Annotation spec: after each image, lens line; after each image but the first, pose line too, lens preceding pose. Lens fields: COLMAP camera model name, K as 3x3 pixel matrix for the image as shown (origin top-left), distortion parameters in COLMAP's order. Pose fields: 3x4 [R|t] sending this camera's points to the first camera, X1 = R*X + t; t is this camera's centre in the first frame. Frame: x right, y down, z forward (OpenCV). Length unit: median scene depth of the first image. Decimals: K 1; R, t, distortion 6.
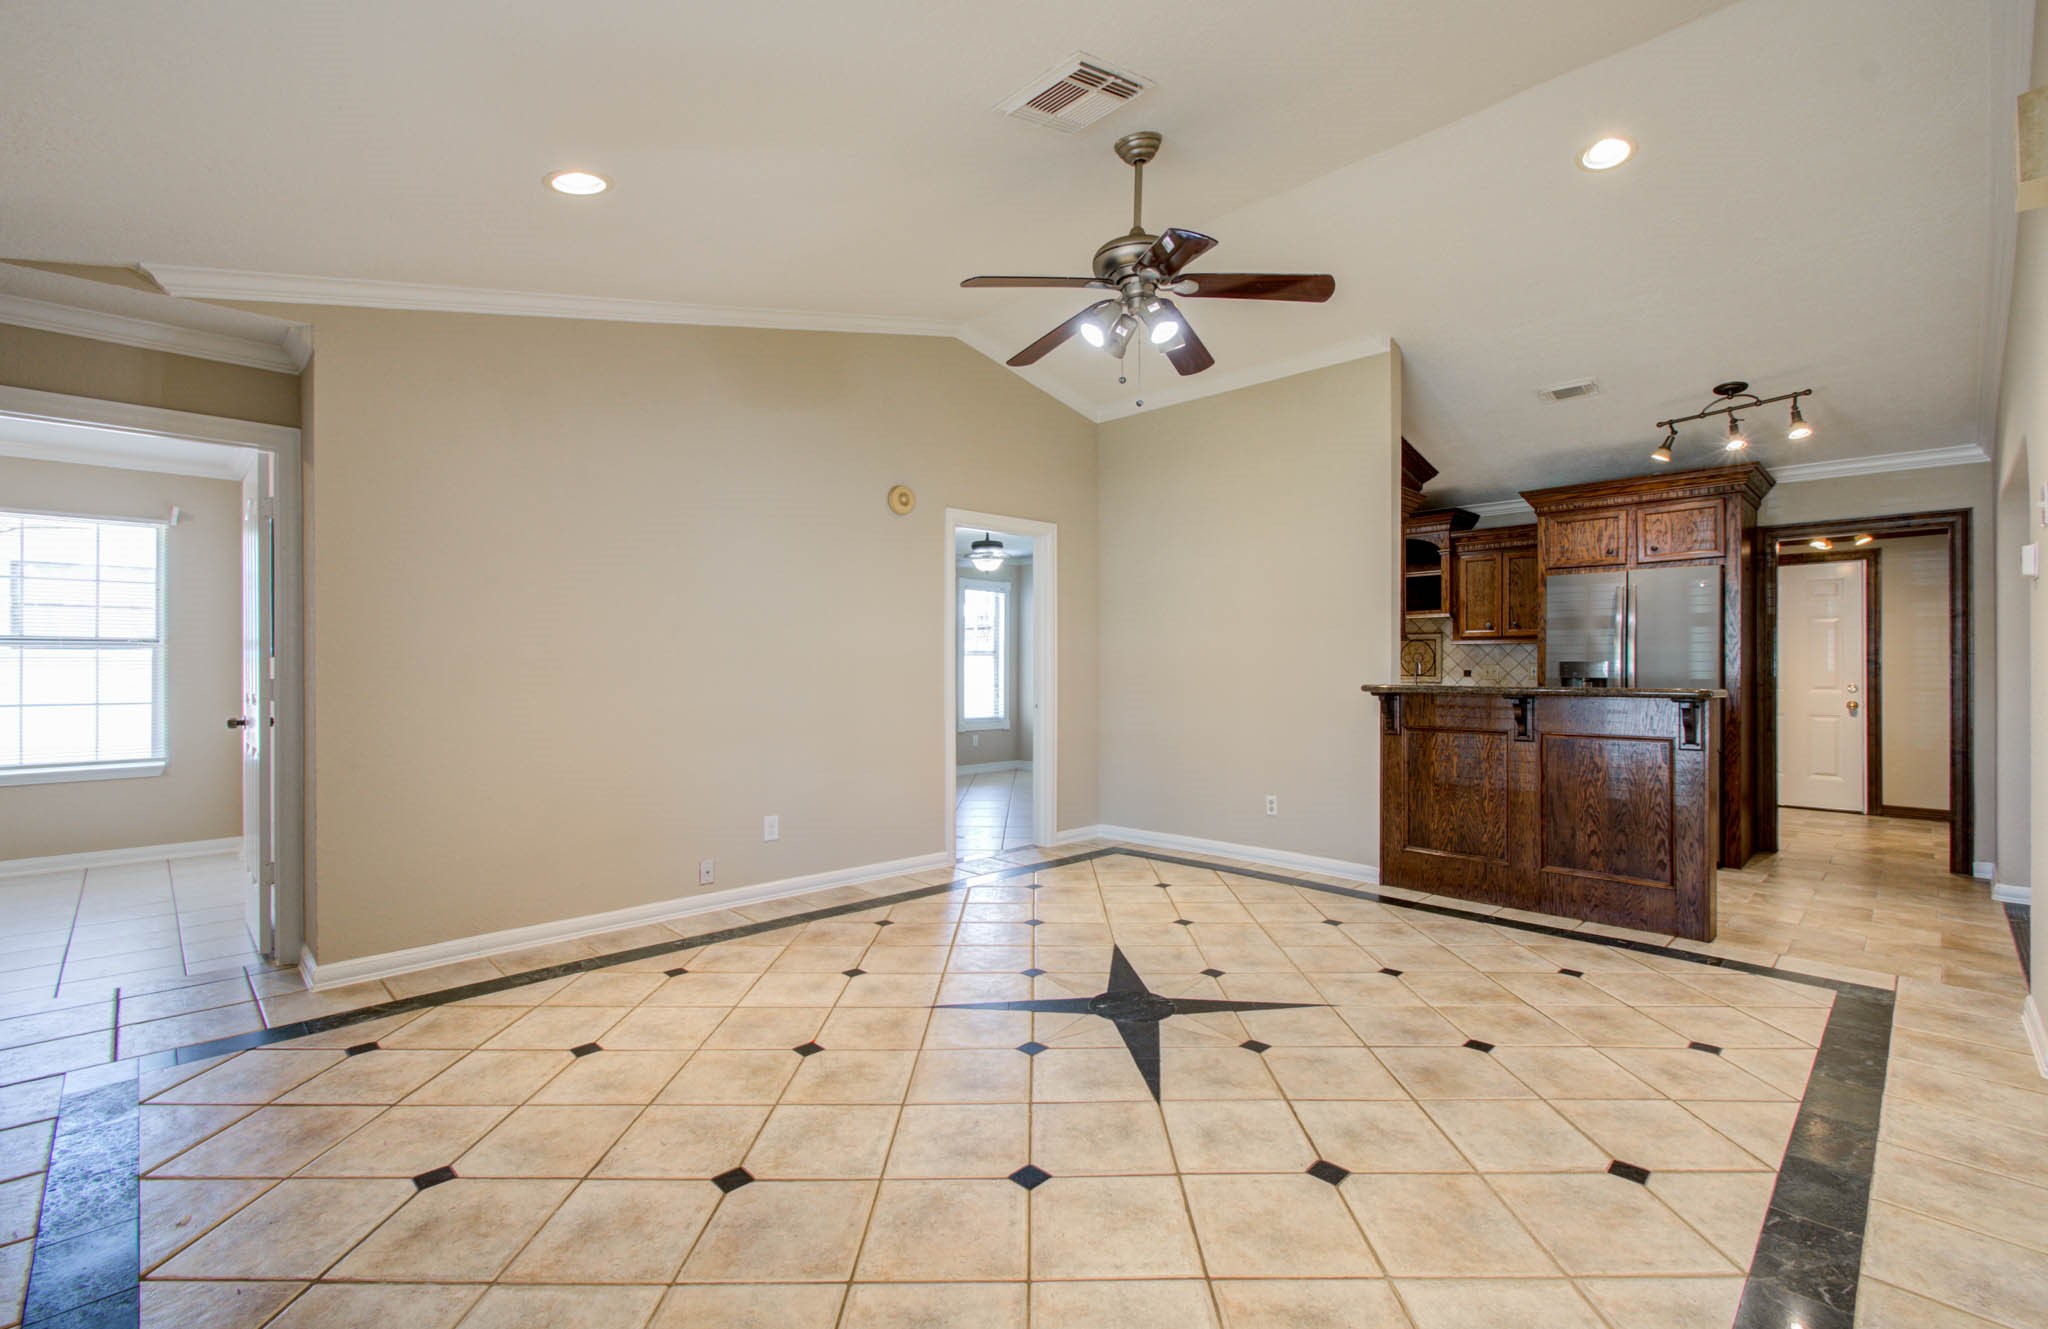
lens RADIAL K [[886.2, 0, 1033.6], [0, 886.2, 669.9], [0, 0, 1]] dist [-0.009308, -0.000797]
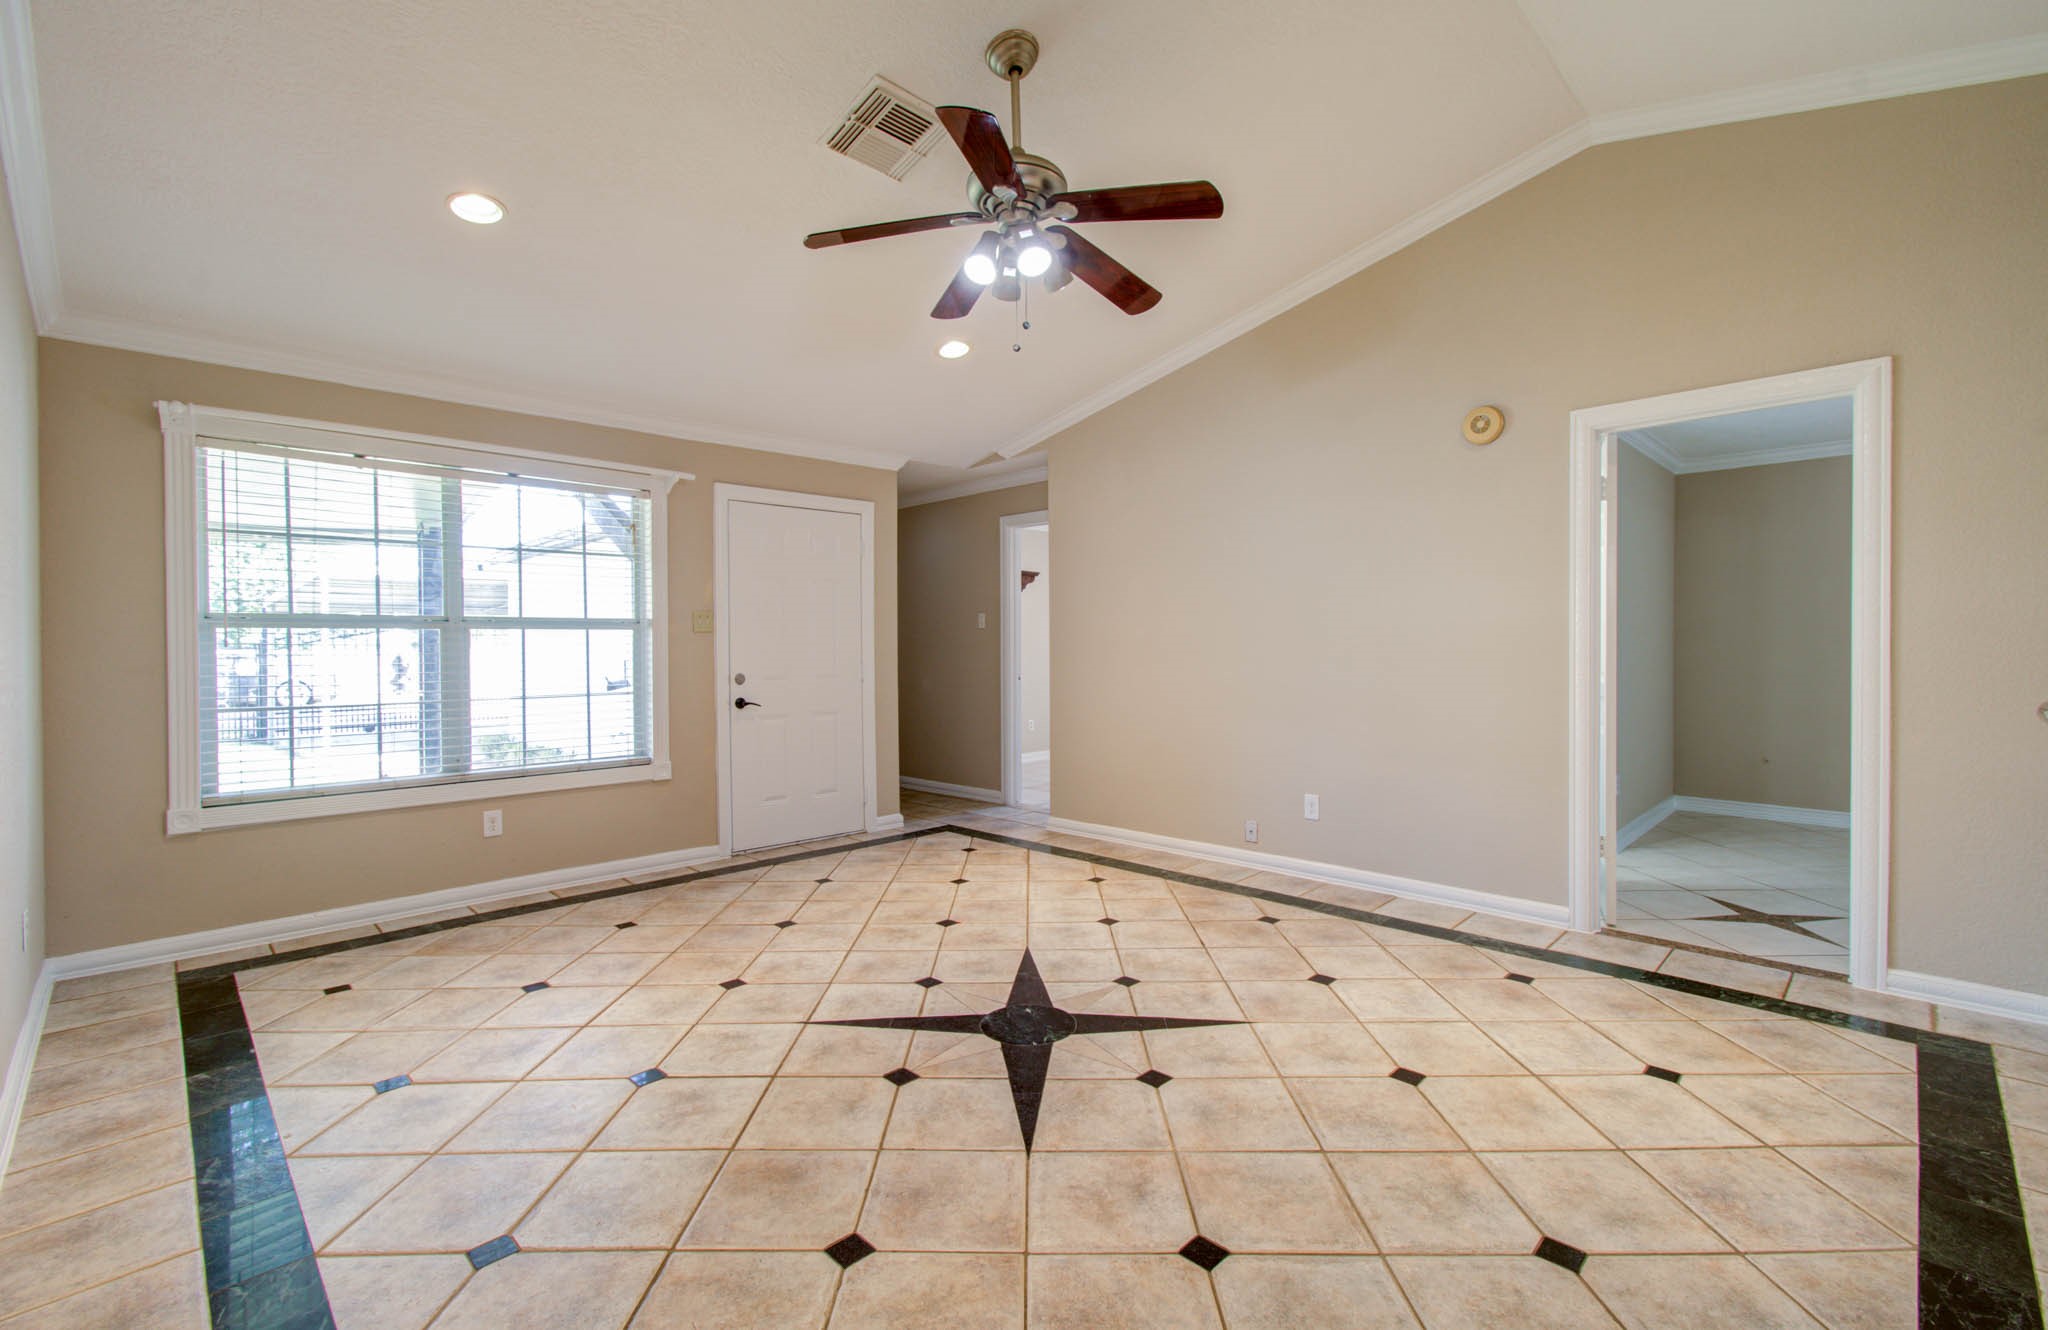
lens RADIAL K [[886.2, 0, 1039.5], [0, 886.2, 655.7], [0, 0, 1]] dist [-0.009308, -0.000797]
pose [[0.013066, 0.010537, -0.999859, 0.789700], [0.003642, 0.999937, 0.010585, -0.002314], [0.999908, -0.003780, 0.013027, 0.787852]]
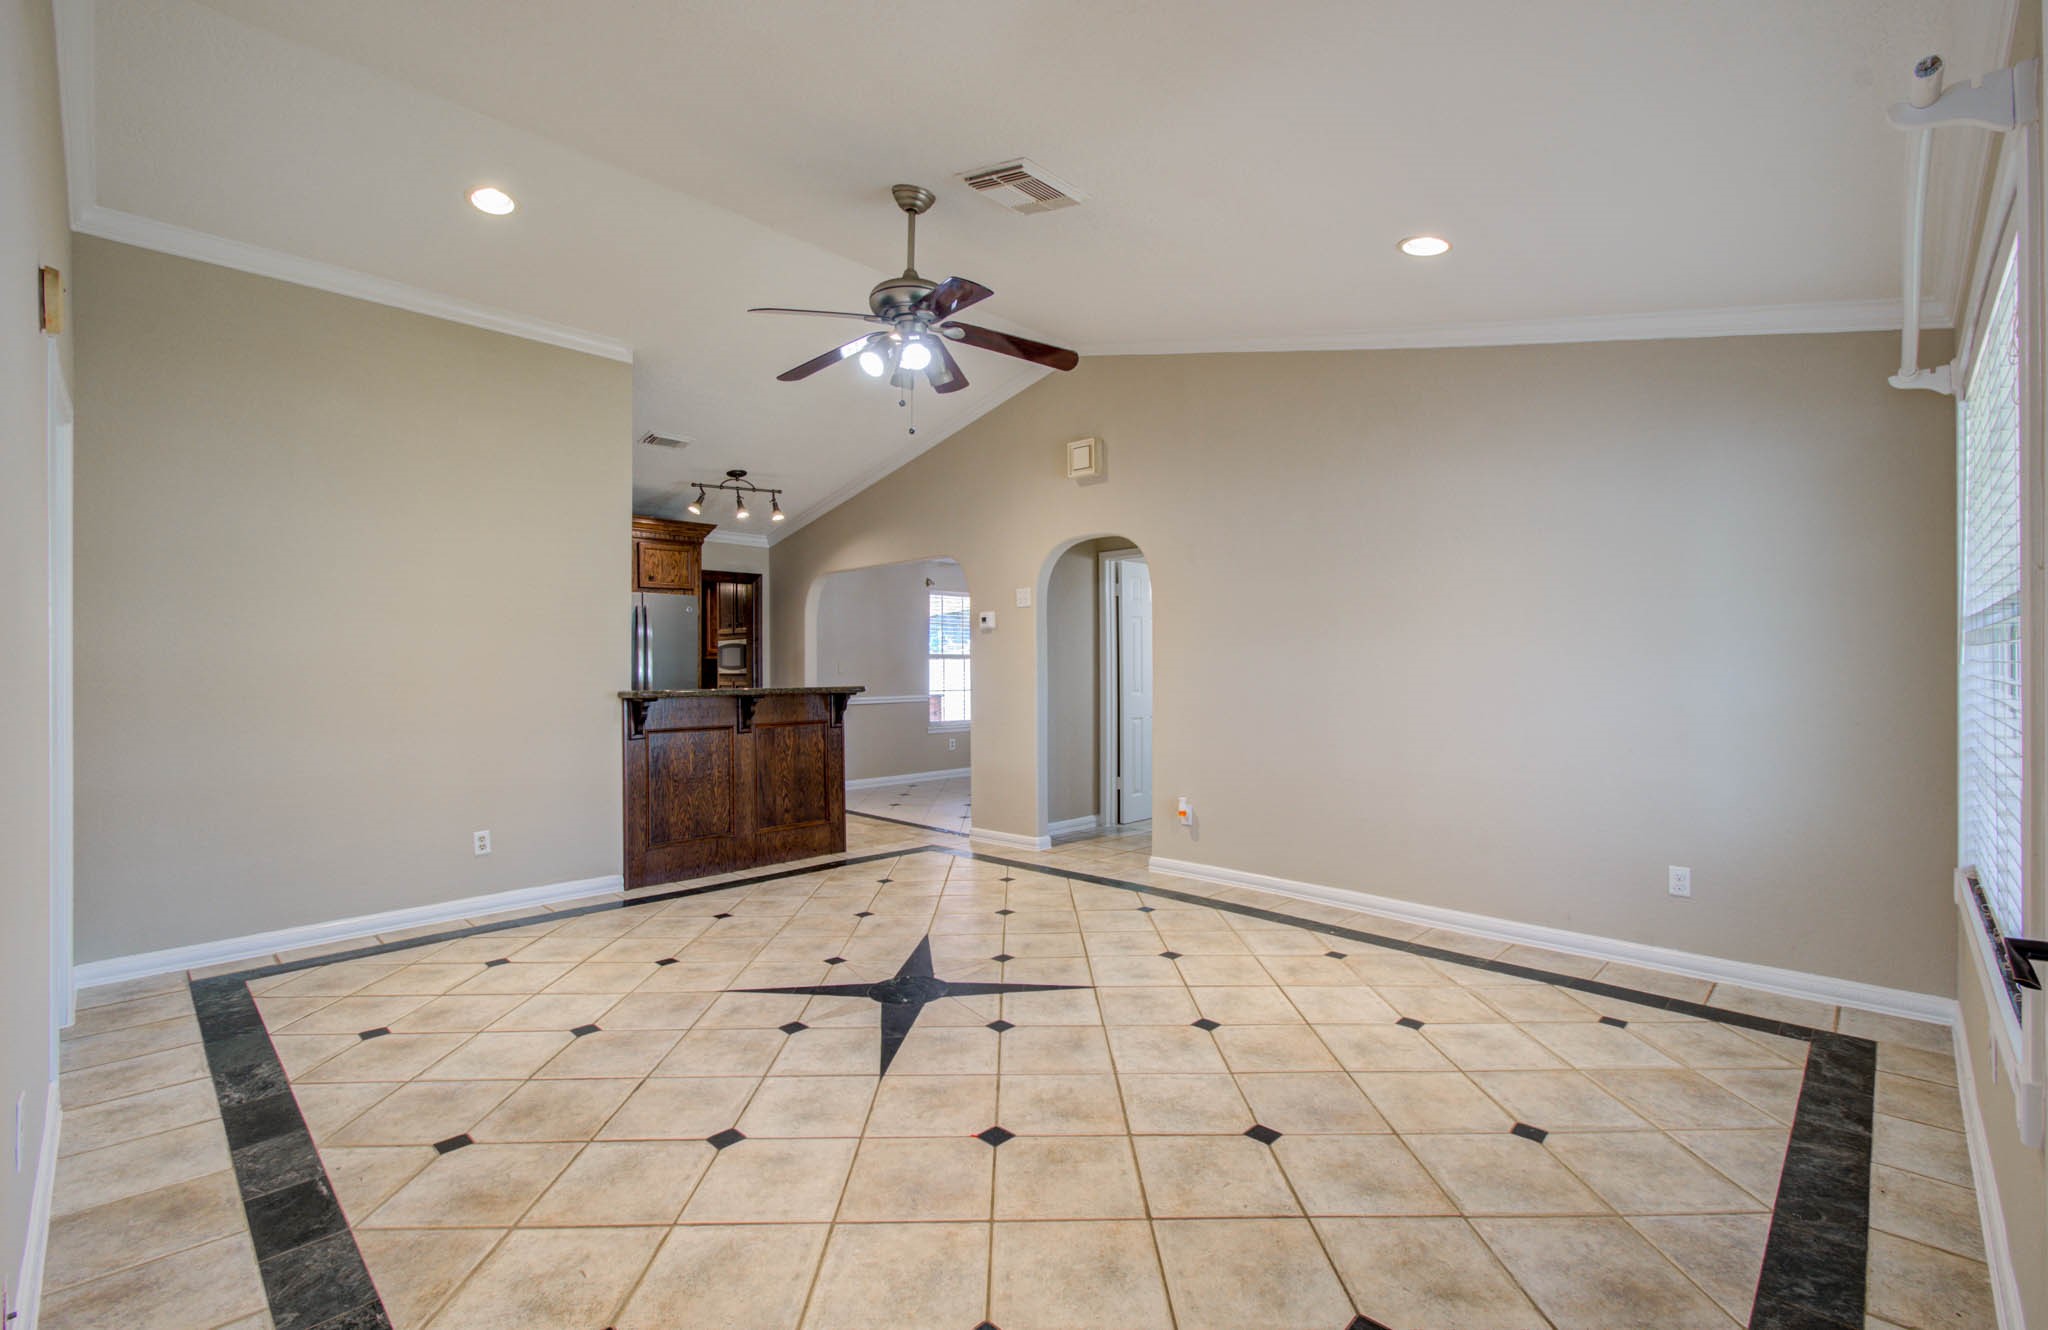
lens RADIAL K [[886.2, 0, 1026.2], [0, 886.2, 661.8], [0, 0, 1]] dist [-0.009308, -0.000797]
pose [[-0.012750, 0.007072, 0.999894, -0.760494], [0.008017, 0.999944, -0.006971, -0.007491], [-0.999887, 0.007927, -0.012806, 0.683172]]
